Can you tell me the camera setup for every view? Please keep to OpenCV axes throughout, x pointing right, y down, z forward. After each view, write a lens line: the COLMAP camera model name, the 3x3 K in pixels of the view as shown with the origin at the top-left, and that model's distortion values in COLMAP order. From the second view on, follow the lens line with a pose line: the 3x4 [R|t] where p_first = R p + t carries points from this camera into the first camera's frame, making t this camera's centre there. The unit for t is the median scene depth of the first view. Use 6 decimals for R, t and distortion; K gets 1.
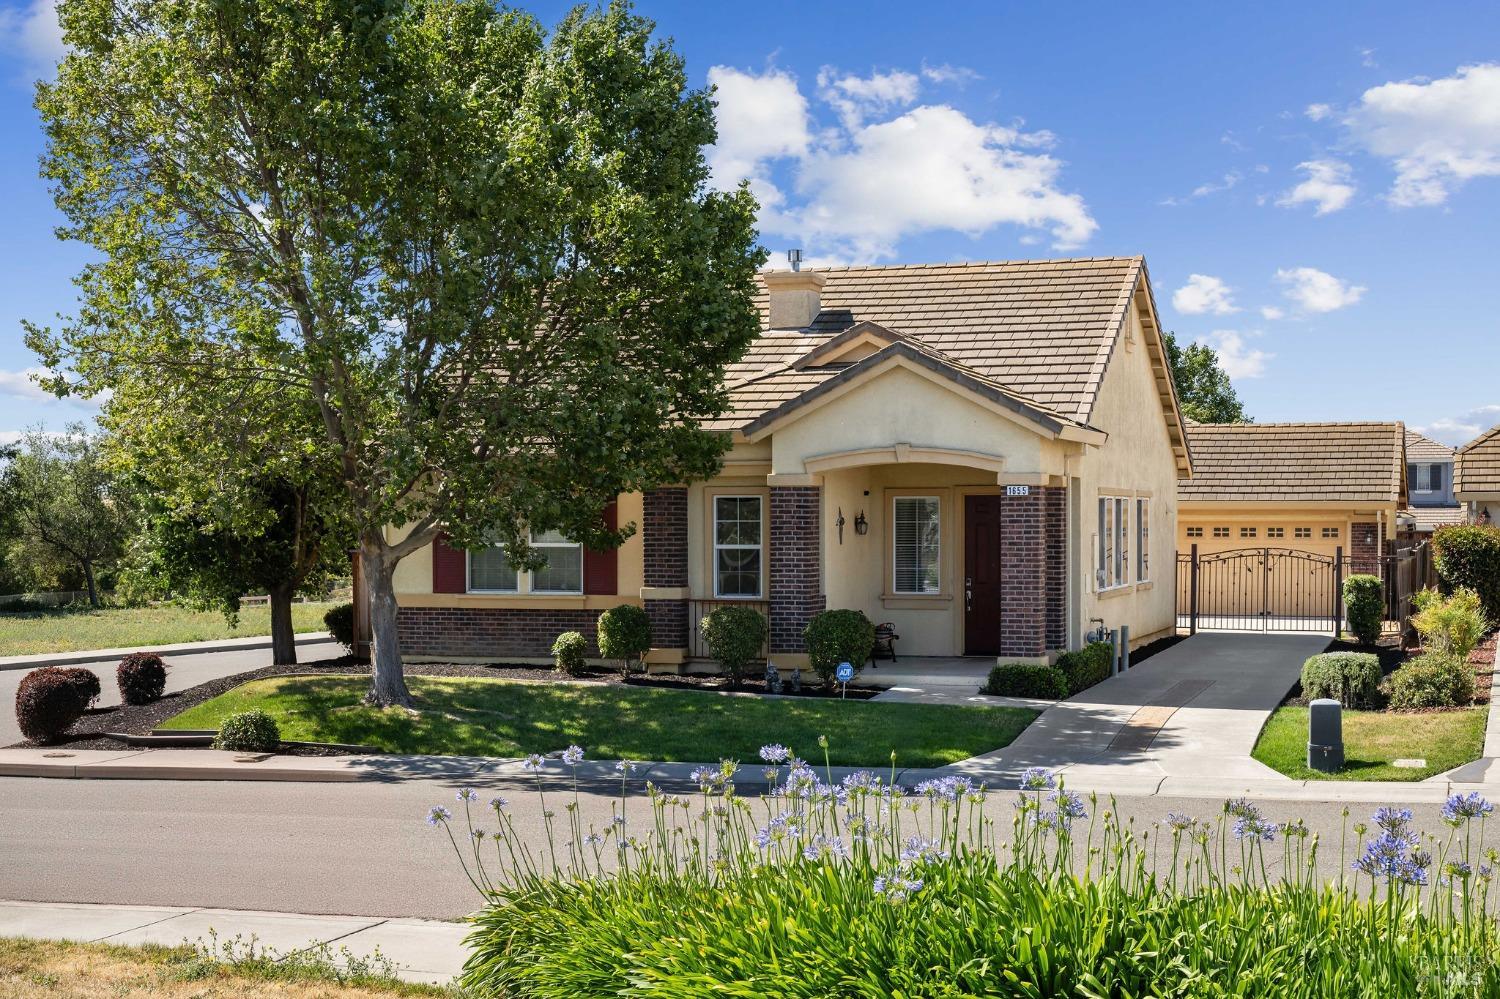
lens RADIAL K [[2258.9, 0, 750.0], [0, 2258.9, 499.5], [0, 0, 1]] dist [-0.045907, -0.015830]
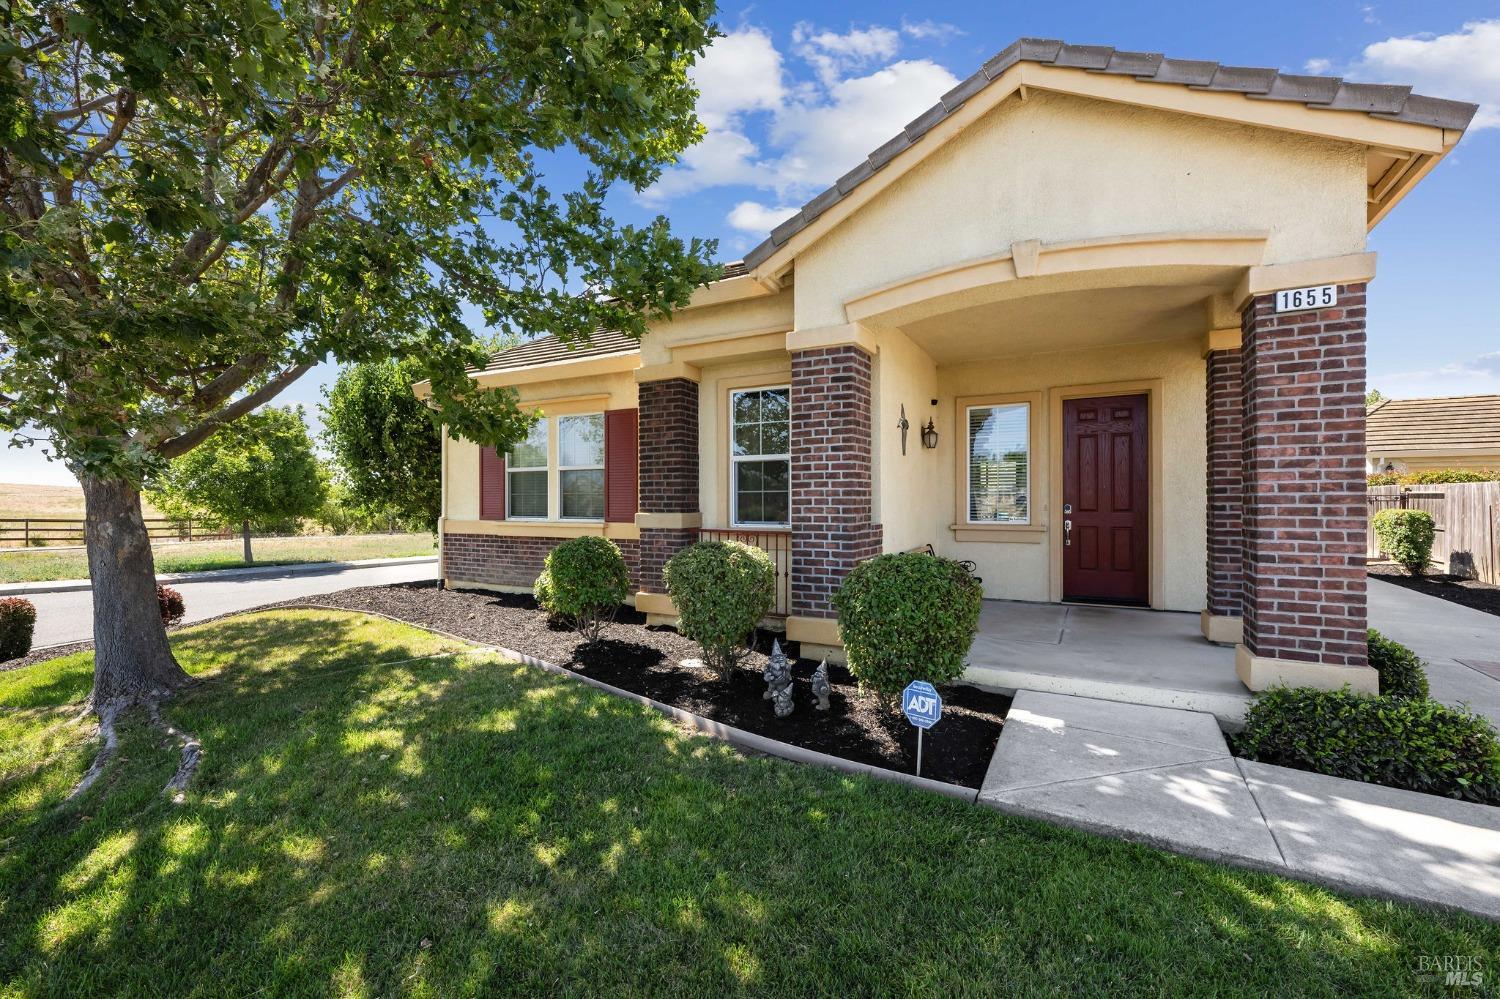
lens RADIAL K [[638.7, 0, 750.0], [0, 638.7, 499.5], [0, 0, 1]] dist [0.000193, -0.000481]
pose [[0.982955, -0.001336, -0.183841, 0.029442], [0.002139, 0.999989, 0.004171, 0.033593], [0.183833, -0.004494, 0.982947, 0.794668]]
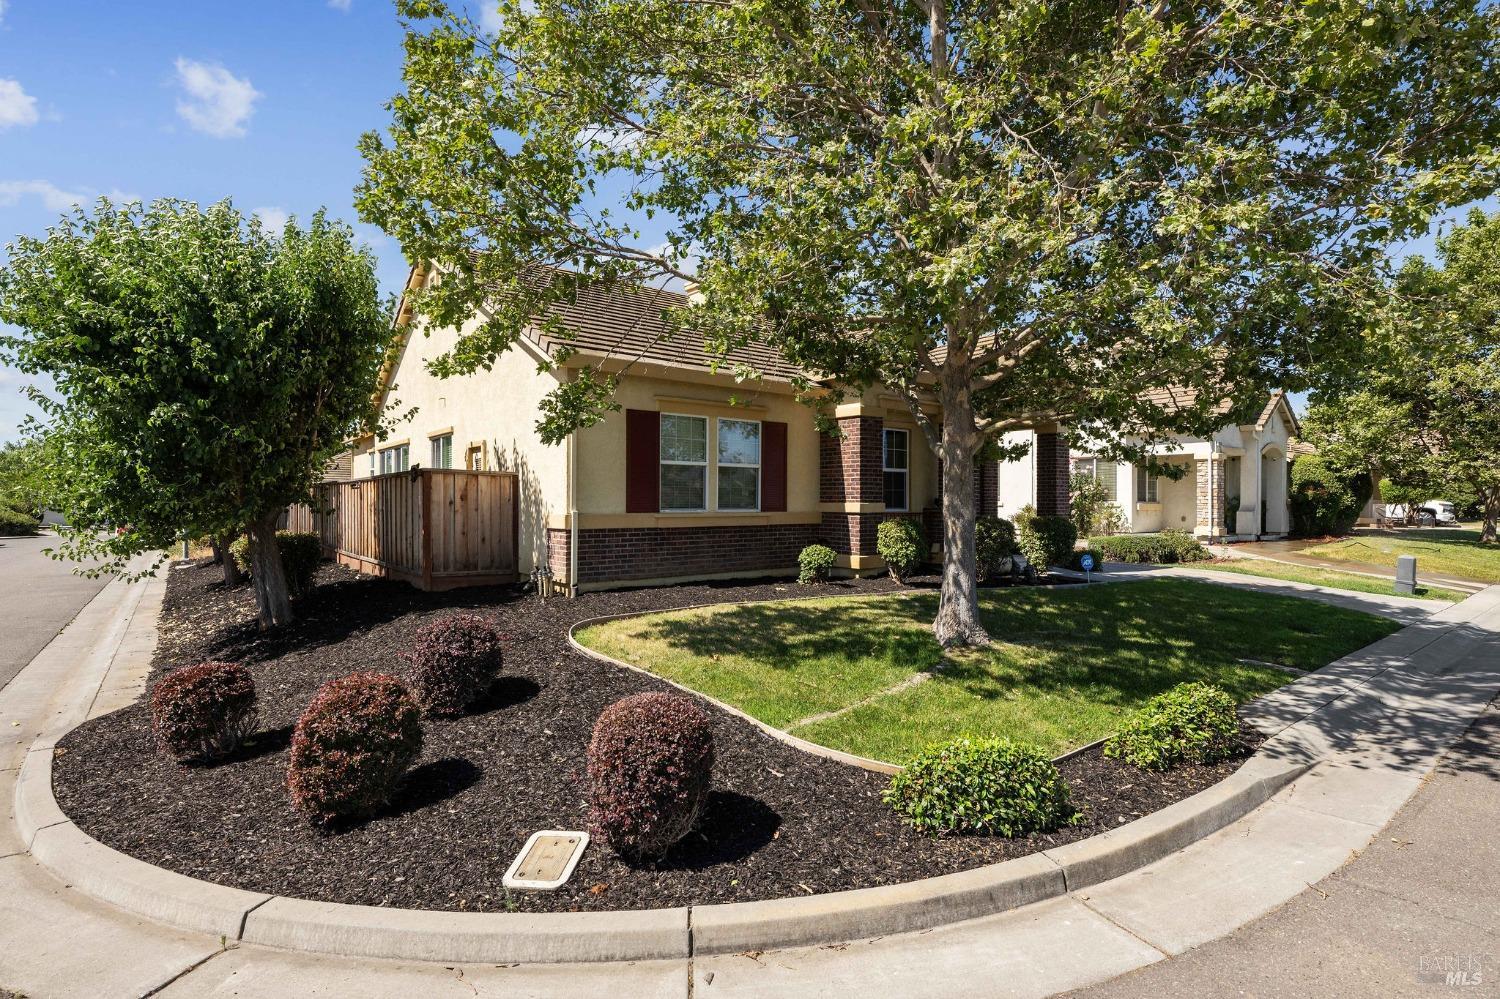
lens RADIAL K [[766.1, 0, 750.0], [0, 766.1, 499.5], [0, 0, 1]] dist [-0.000944, -0.000328]
pose [[0.543198, 0.004469, 0.839593, -0.402497], [-0.009018, 0.999959, 0.000512, 0.037608], [-0.839556, -0.007850, 0.543216, 0.836379]]
